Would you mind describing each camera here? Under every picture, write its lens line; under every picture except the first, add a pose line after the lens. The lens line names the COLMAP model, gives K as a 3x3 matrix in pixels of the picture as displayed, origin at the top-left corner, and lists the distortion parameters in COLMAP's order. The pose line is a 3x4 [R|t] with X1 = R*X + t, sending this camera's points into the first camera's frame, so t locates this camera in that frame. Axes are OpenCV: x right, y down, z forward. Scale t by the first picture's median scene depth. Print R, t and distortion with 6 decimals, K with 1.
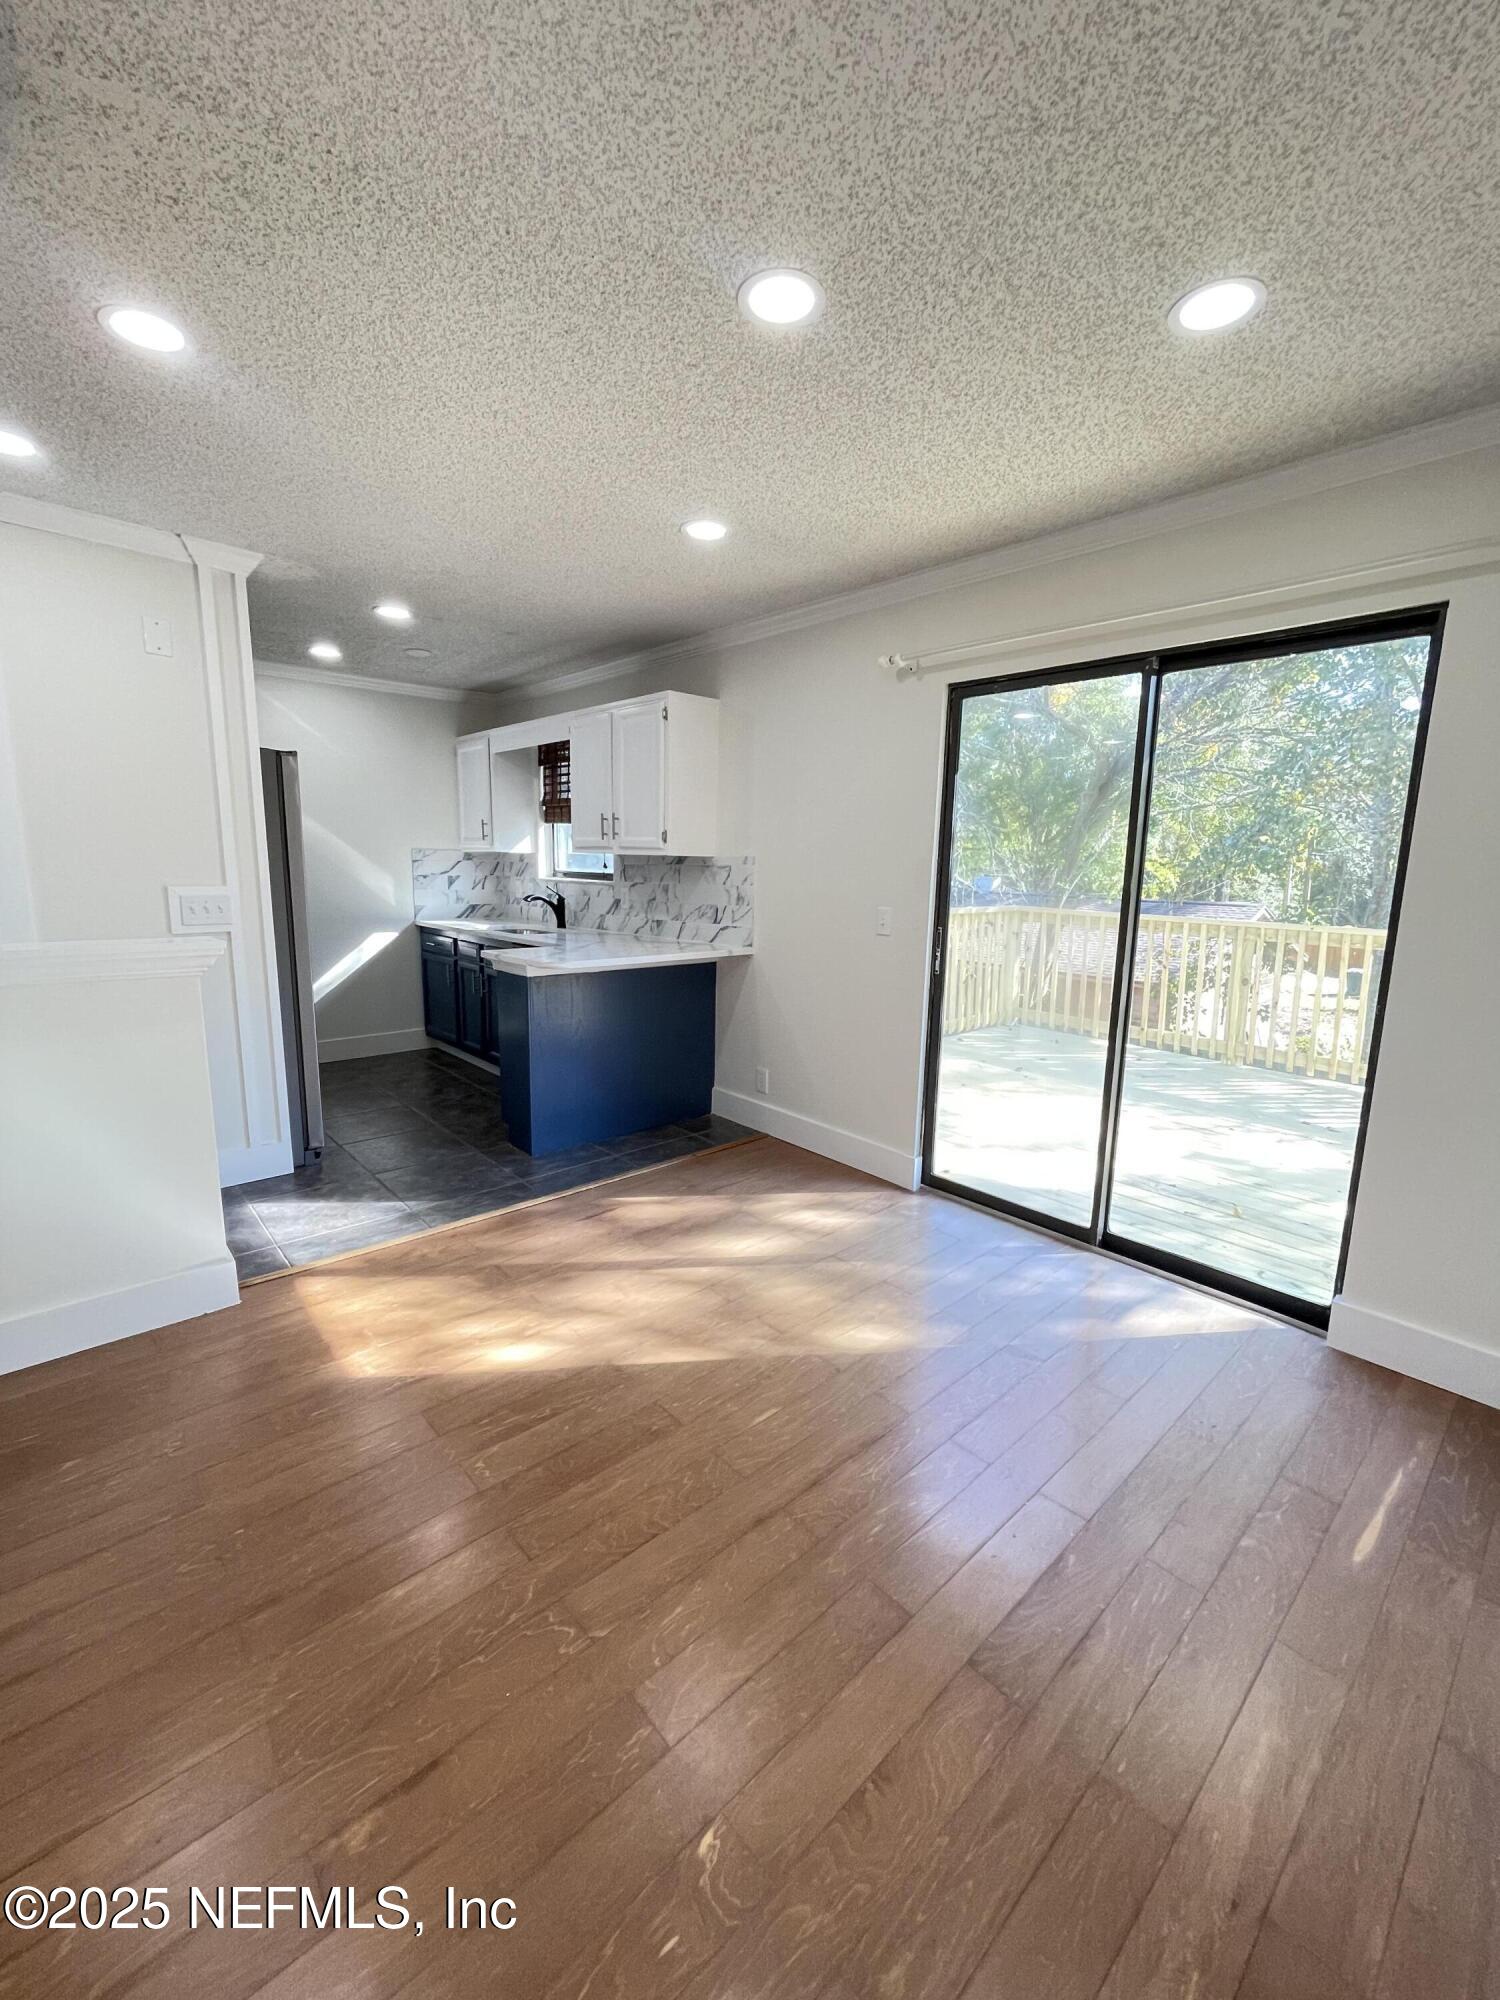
lens RADIAL K [[814.4, 0, 761.4], [0, 814.4, 996.8], [0, 0, 1]] dist [0.003841, 0.001601]
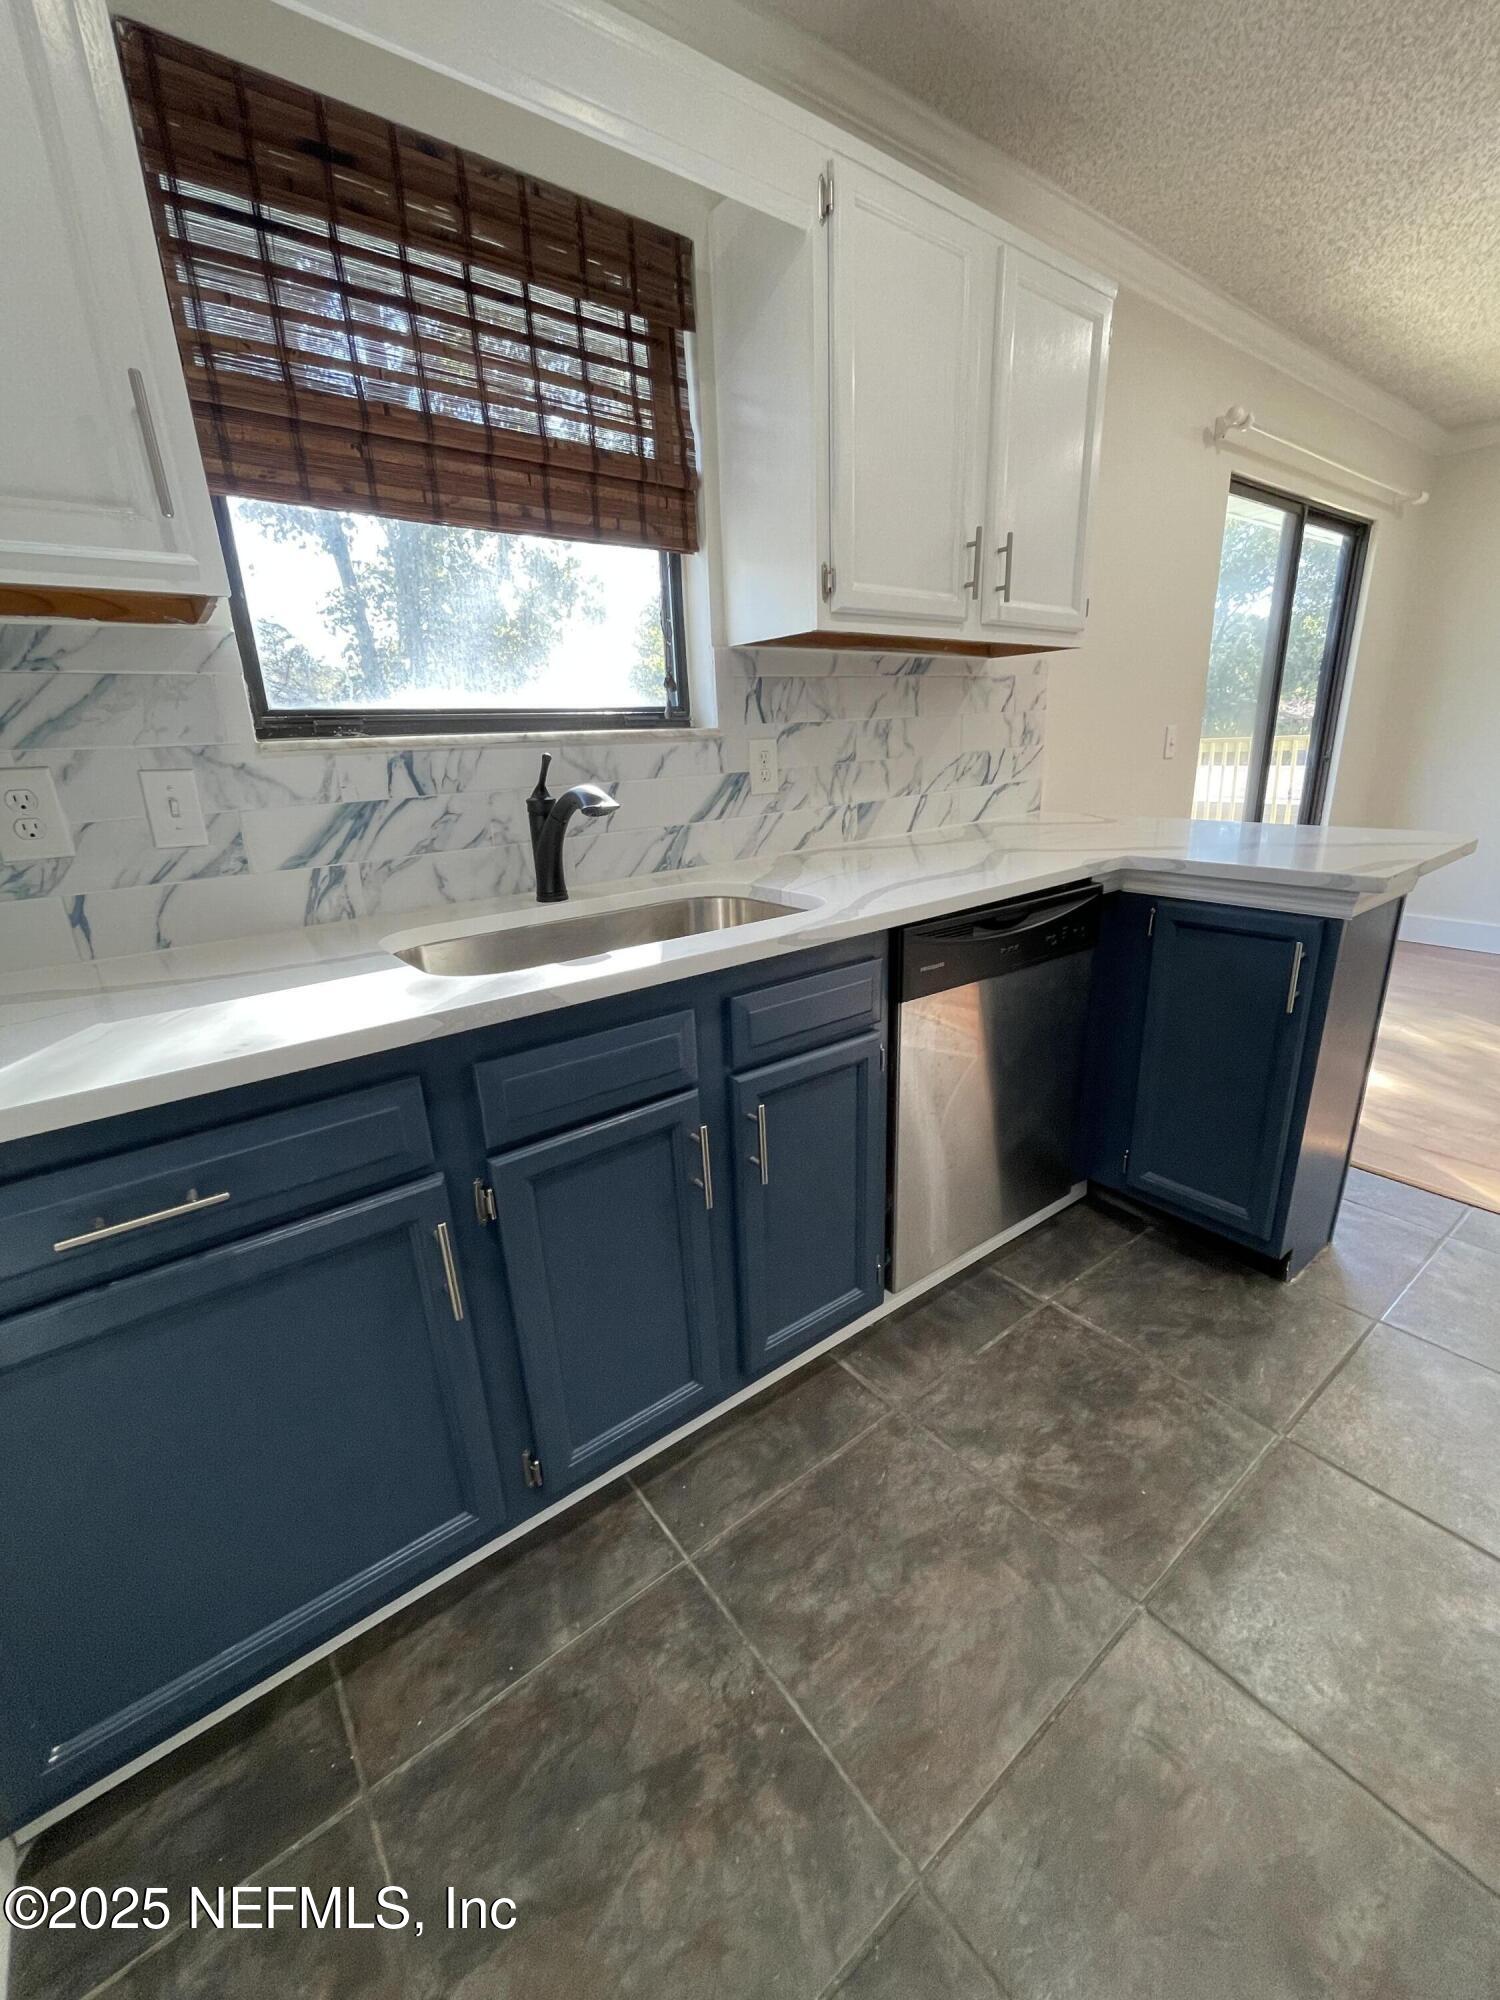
lens RADIAL K [[814.4, 0, 761.8], [0, 814.4, 1001.3], [0, 0, 1]] dist [0.003841, 0.001601]
pose [[0.066905, -0.326628, 0.942782, -0.615375], [0.205243, 0.929197, 0.307356, -0.146407], [-0.976422, 0.172936, 0.129206, 1.034669]]
